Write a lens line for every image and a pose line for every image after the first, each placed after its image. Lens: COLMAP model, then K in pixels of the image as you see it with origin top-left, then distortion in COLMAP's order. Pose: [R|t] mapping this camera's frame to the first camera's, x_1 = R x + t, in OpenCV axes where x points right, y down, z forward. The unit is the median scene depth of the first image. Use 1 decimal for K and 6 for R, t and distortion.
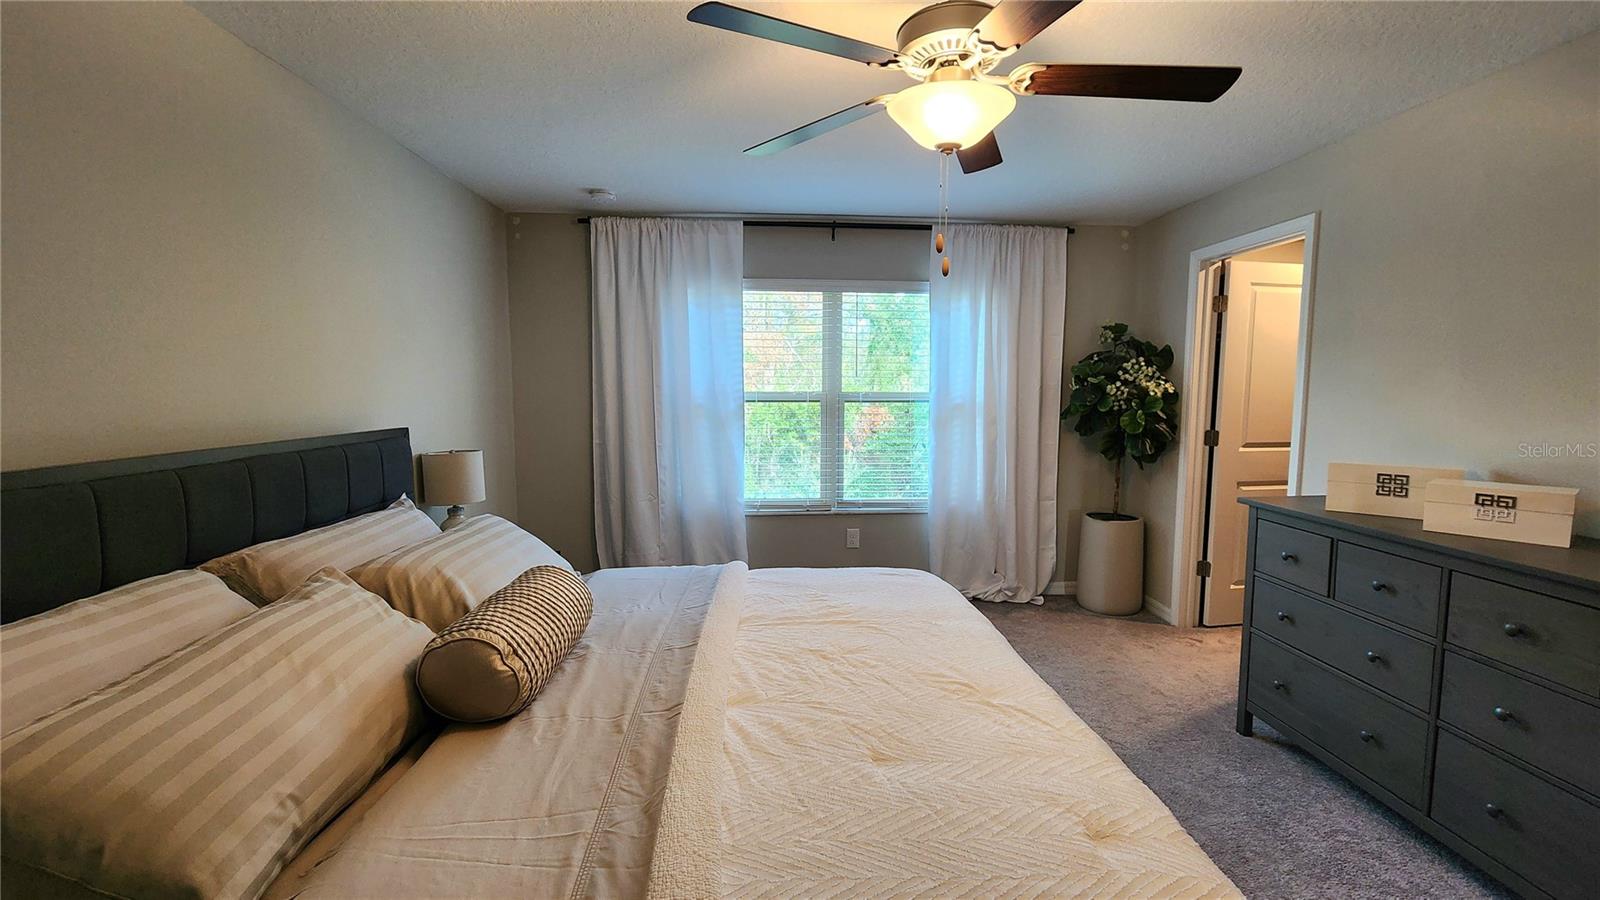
lens RADIAL K [[663.4, 0, 809.3], [0, 663.4, 449.9], [0, 0, 1]] dist [0.000214, -0.000021]
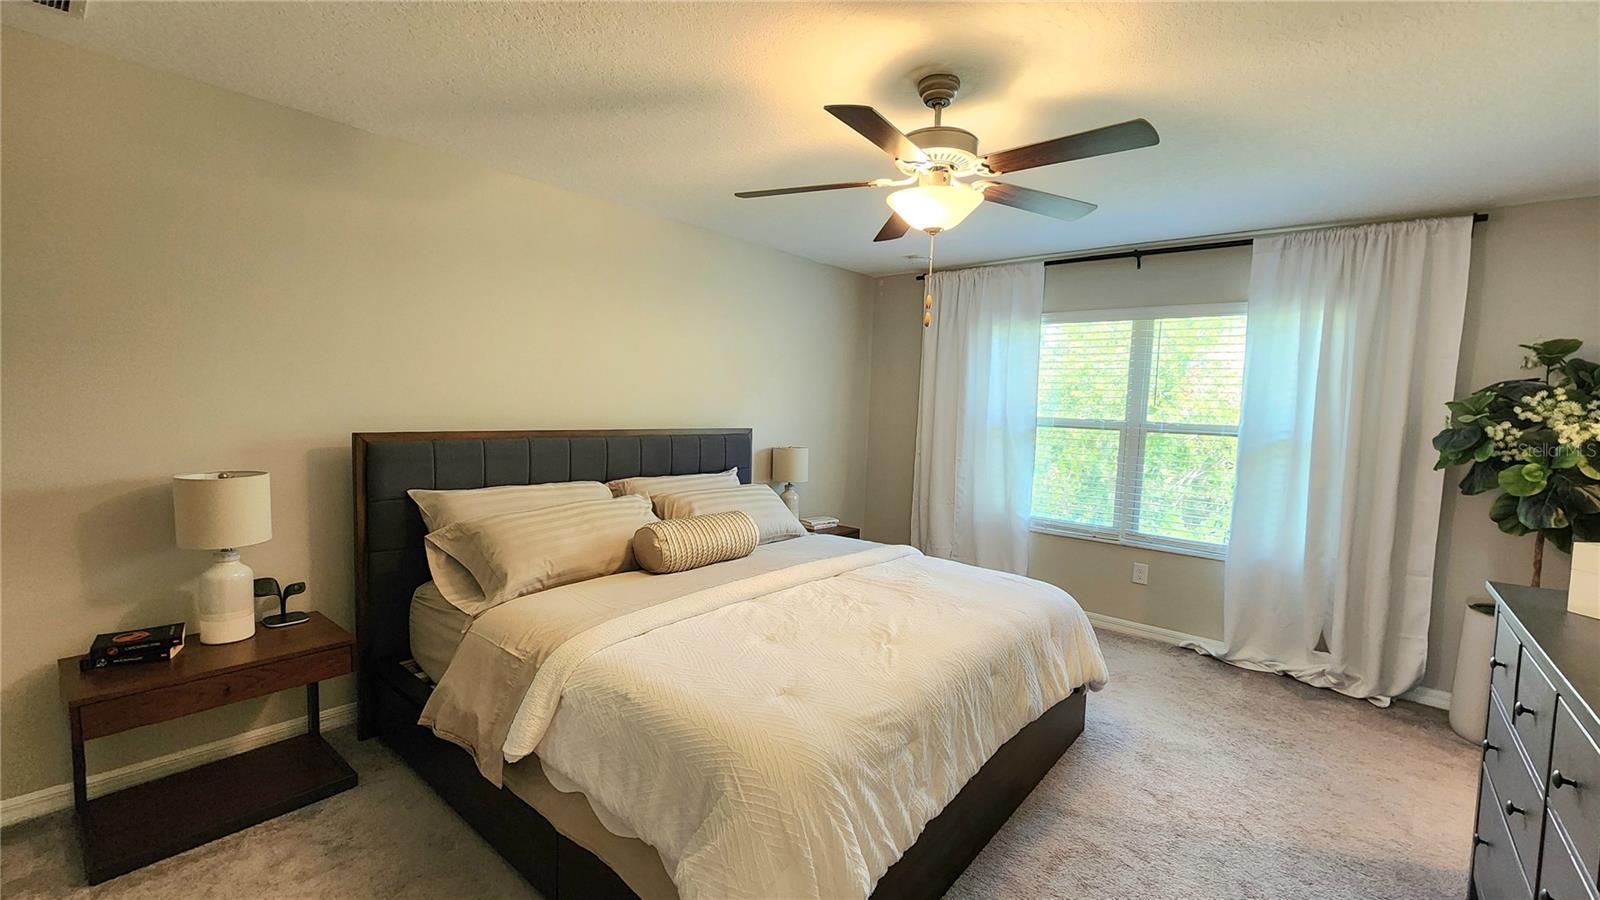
lens RADIAL K [[663.4, 0, 809.3], [0, 663.4, 449.9], [0, 0, 1]] dist [0.000214, -0.000021]
pose [[0.713490, 0.073498, -0.696799, 0.406819], [-0.098956, 0.995085, 0.003634, -0.000663], [0.693642, 0.066360, 0.717257, -0.035866]]
